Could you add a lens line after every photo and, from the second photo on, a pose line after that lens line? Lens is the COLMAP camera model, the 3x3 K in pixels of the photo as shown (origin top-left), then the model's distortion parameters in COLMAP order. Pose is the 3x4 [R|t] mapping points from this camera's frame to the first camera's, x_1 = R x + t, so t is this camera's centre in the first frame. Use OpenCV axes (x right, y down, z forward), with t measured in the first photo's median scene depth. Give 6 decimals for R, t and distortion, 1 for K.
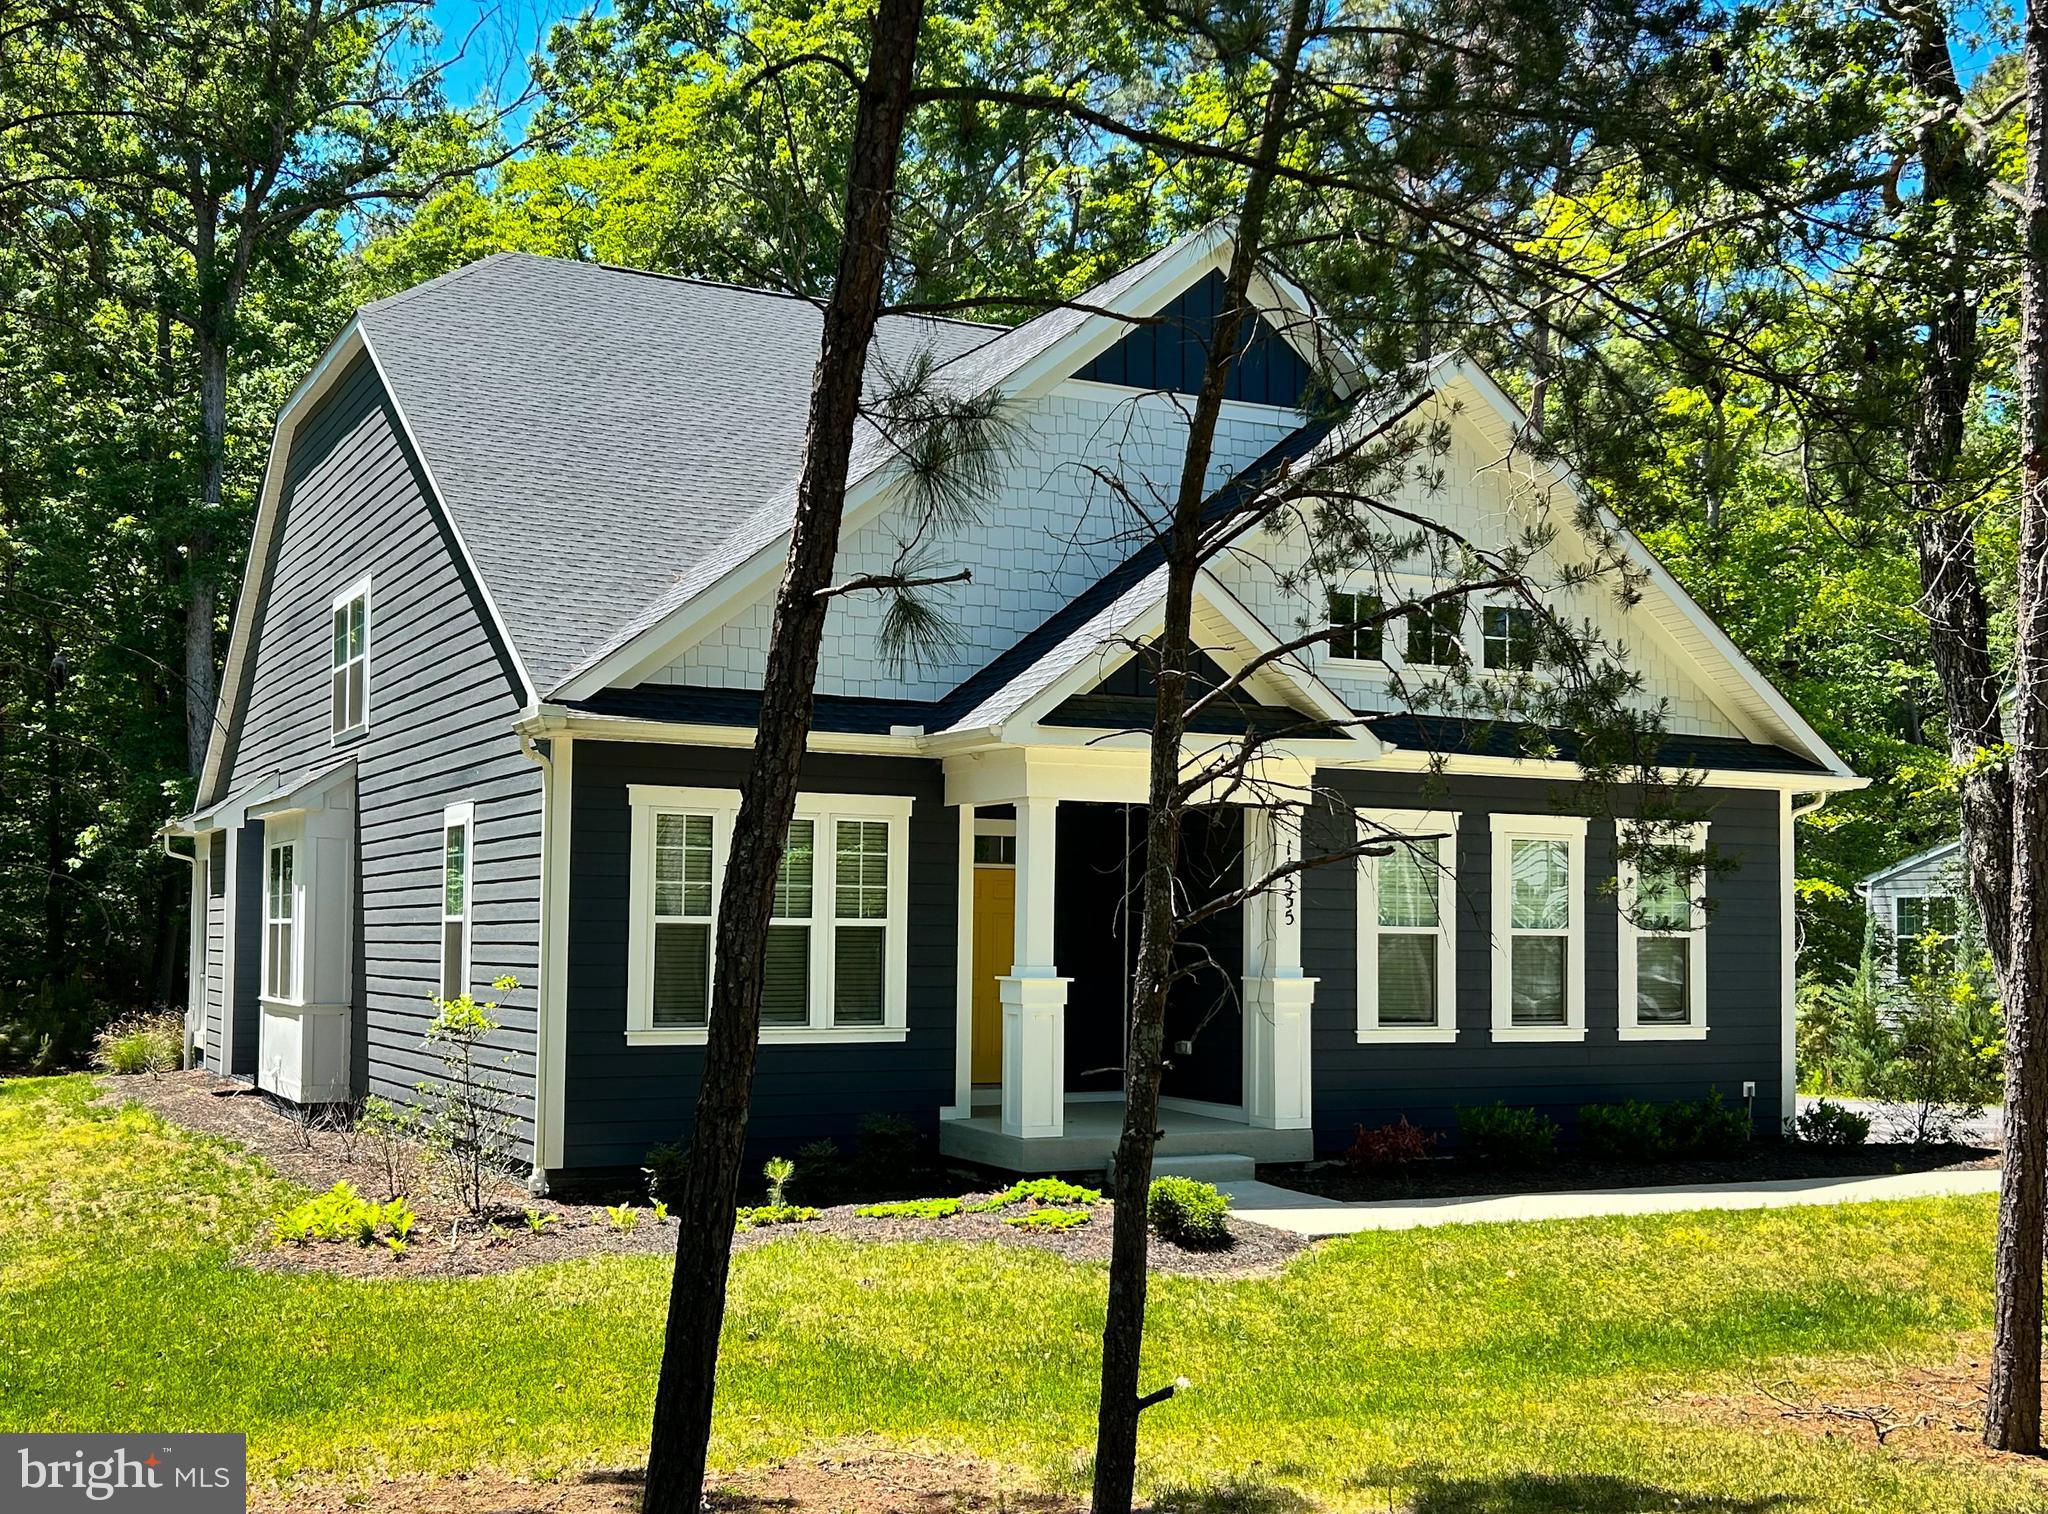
lens RADIAL K [[2203.3, 0, 973.1], [0, 2203.3, 860.3], [0, 0, 1]] dist [0.165181, -0.476634]
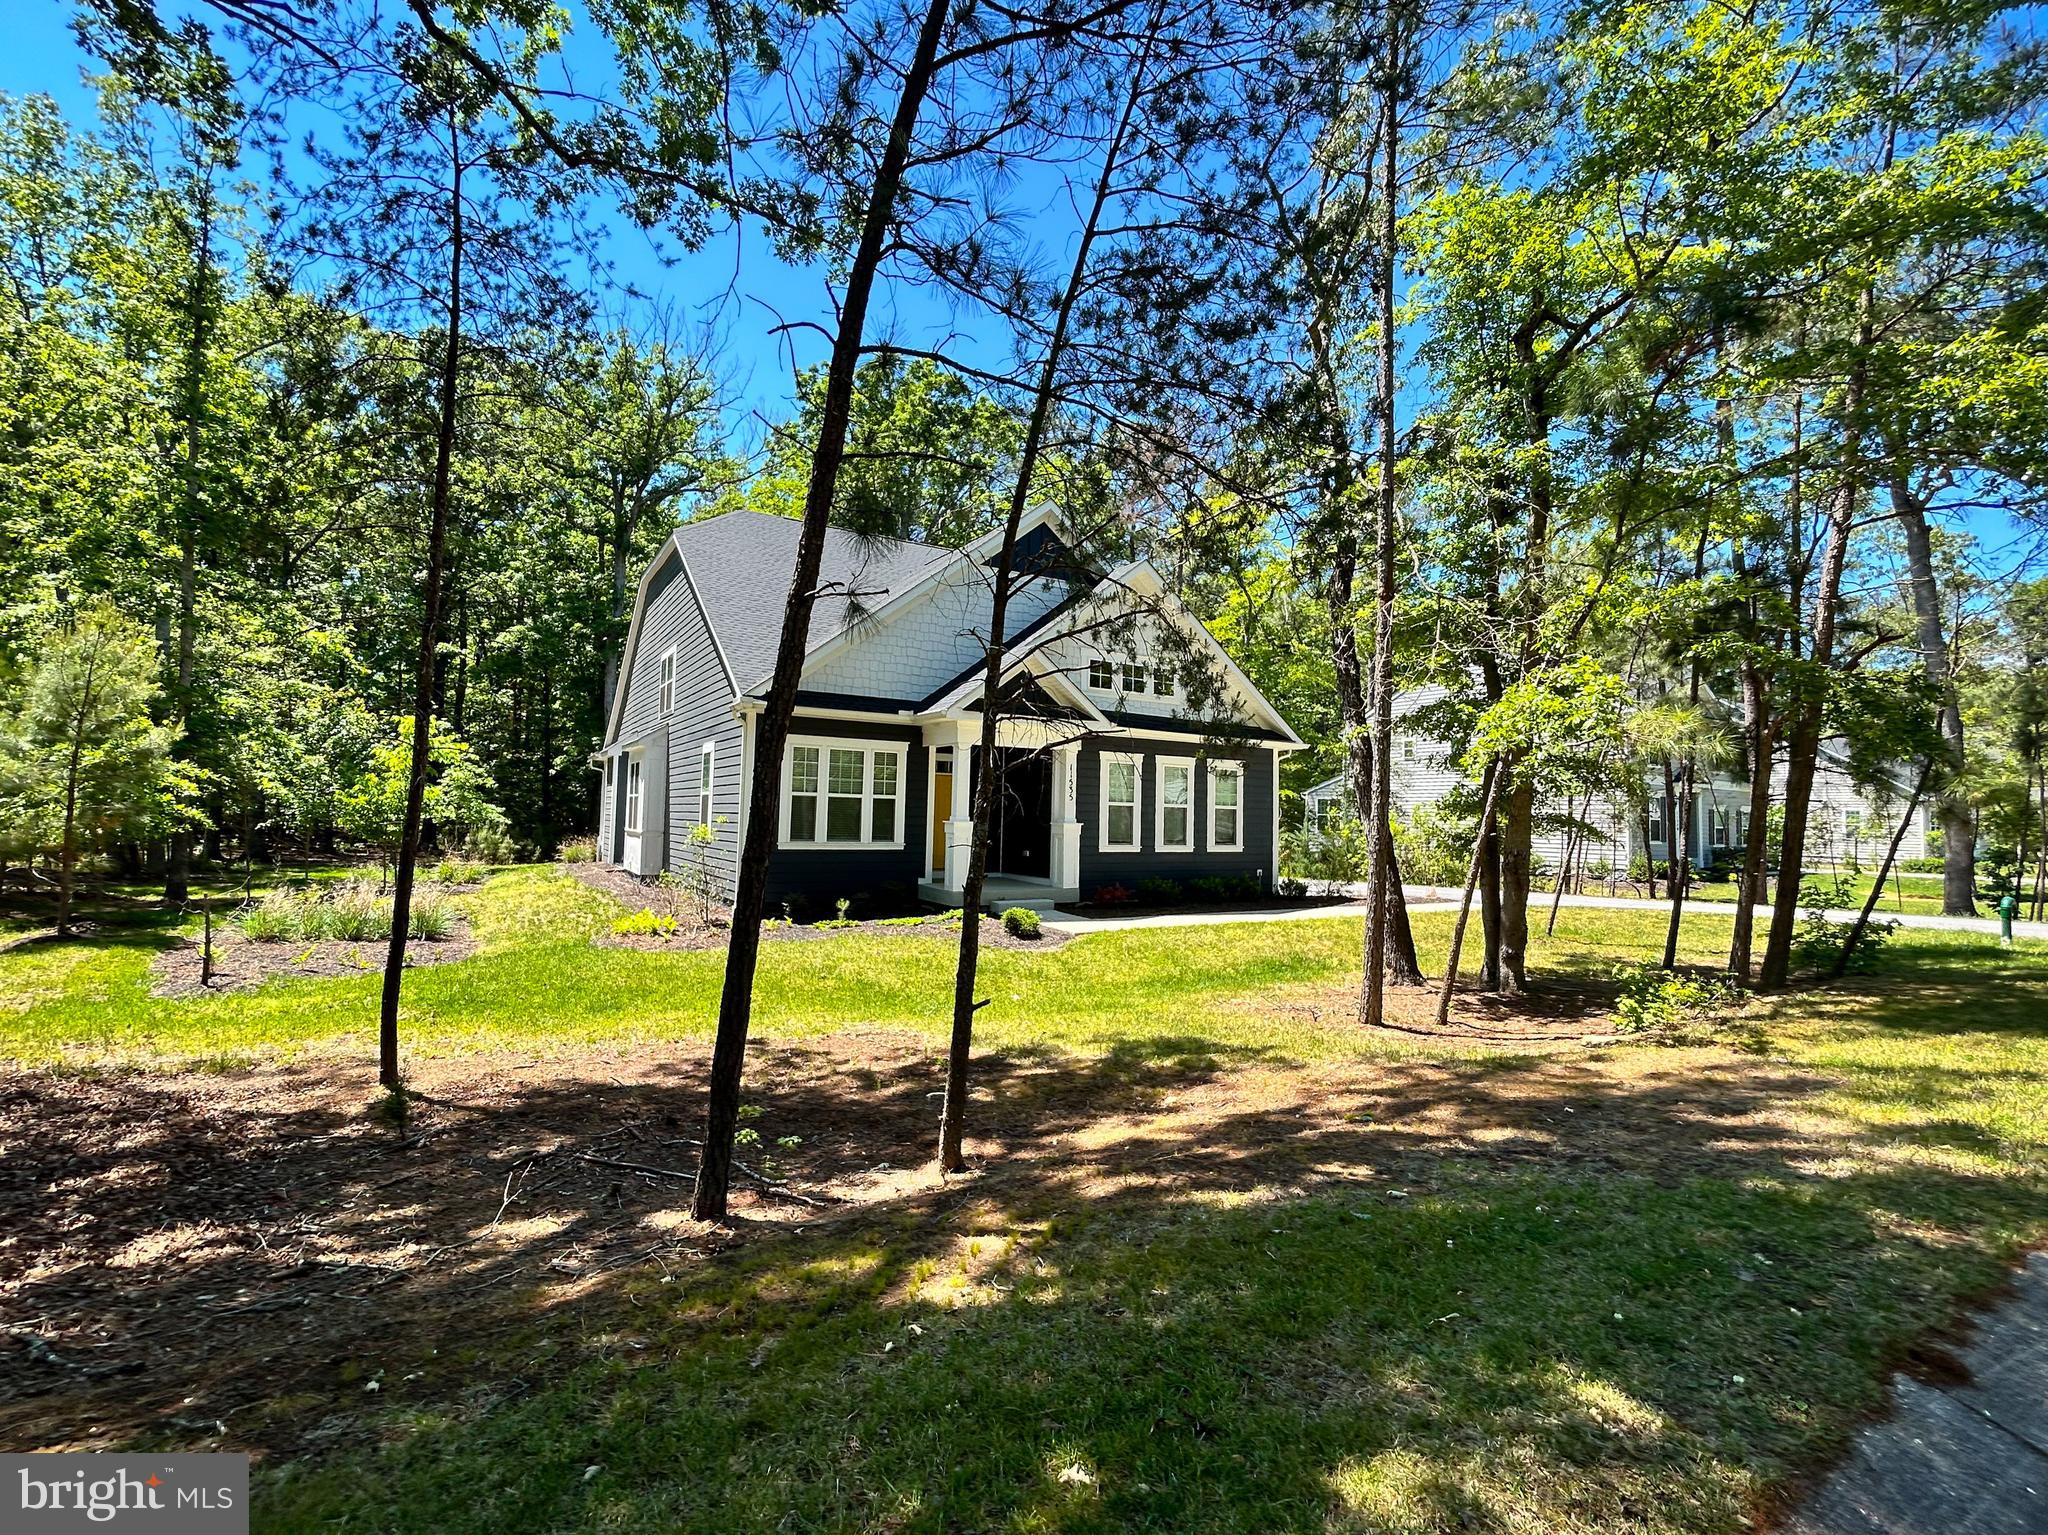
lens RADIAL K [[908.8, 0, 1024.0], [0, 908.8, 767.5], [0, 0, 1]] dist [-0.000797, -0.000405]
pose [[0.996612, 0.016585, 0.080558, 0.015853], [-0.015189, 0.999724, -0.017912, 0.011798], [-0.080833, 0.016628, 0.996589, 0.049119]]
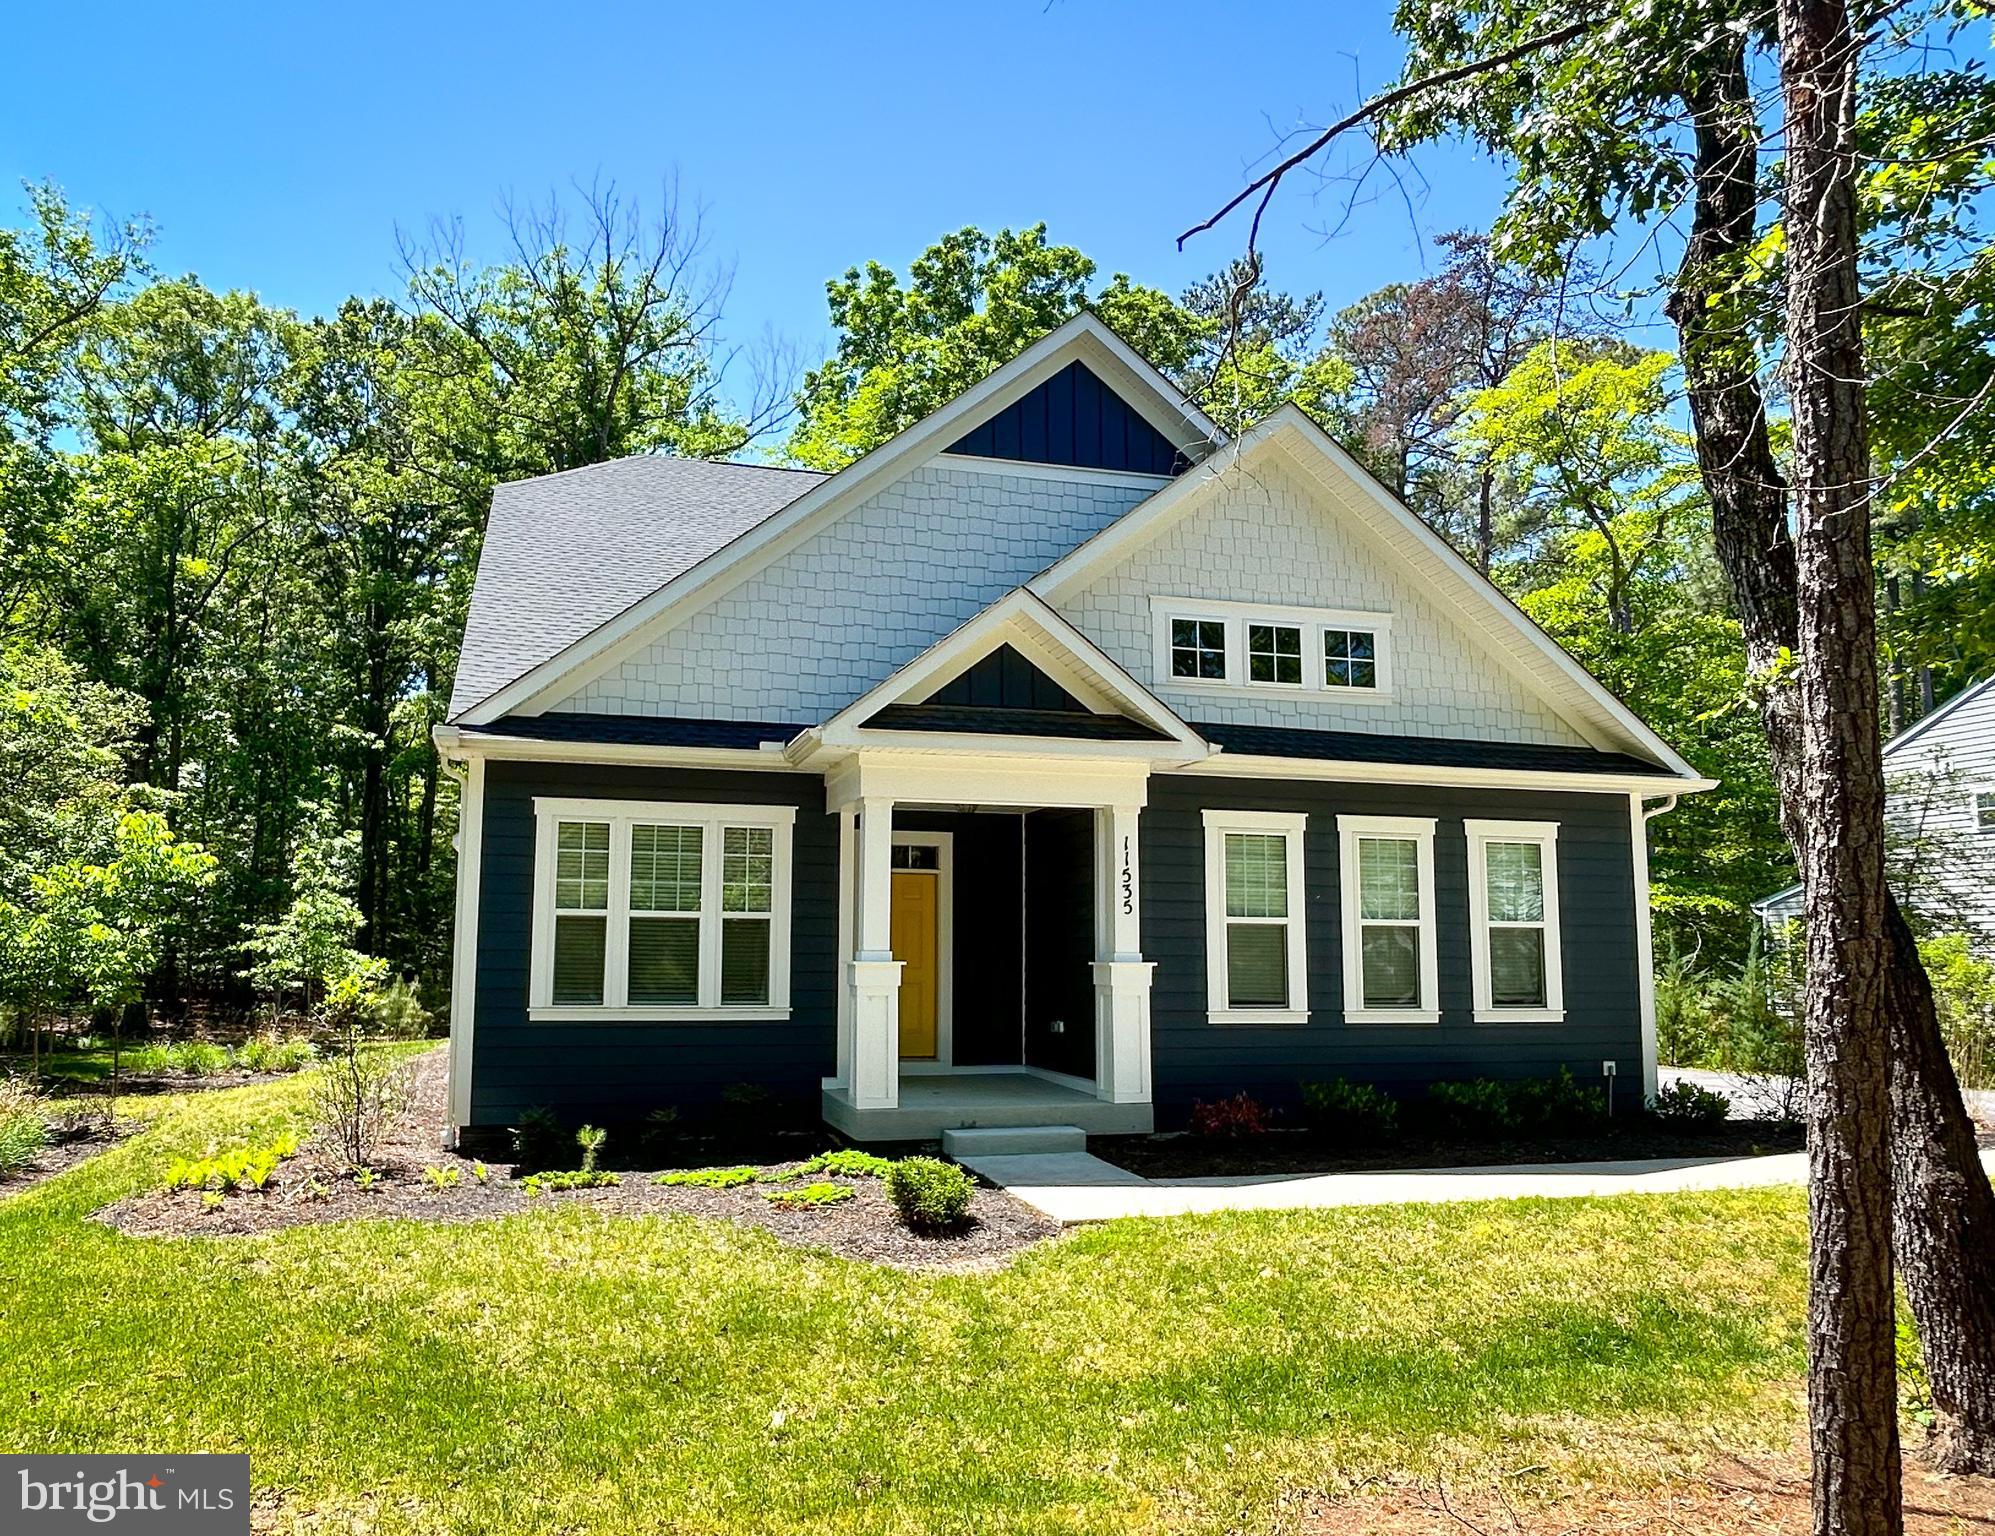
lens RADIAL K [[1322.1, 0, 883.6], [0, 1322.1, 826.9], [0, 0, 1]] dist [0.016656, -0.035851]
pose [[0.976103, -0.025017, -0.215863, 0.160977], [0.010708, 0.997682, -0.067203, 0.027749], [0.217043, 0.063286, 0.974108, 0.322102]]
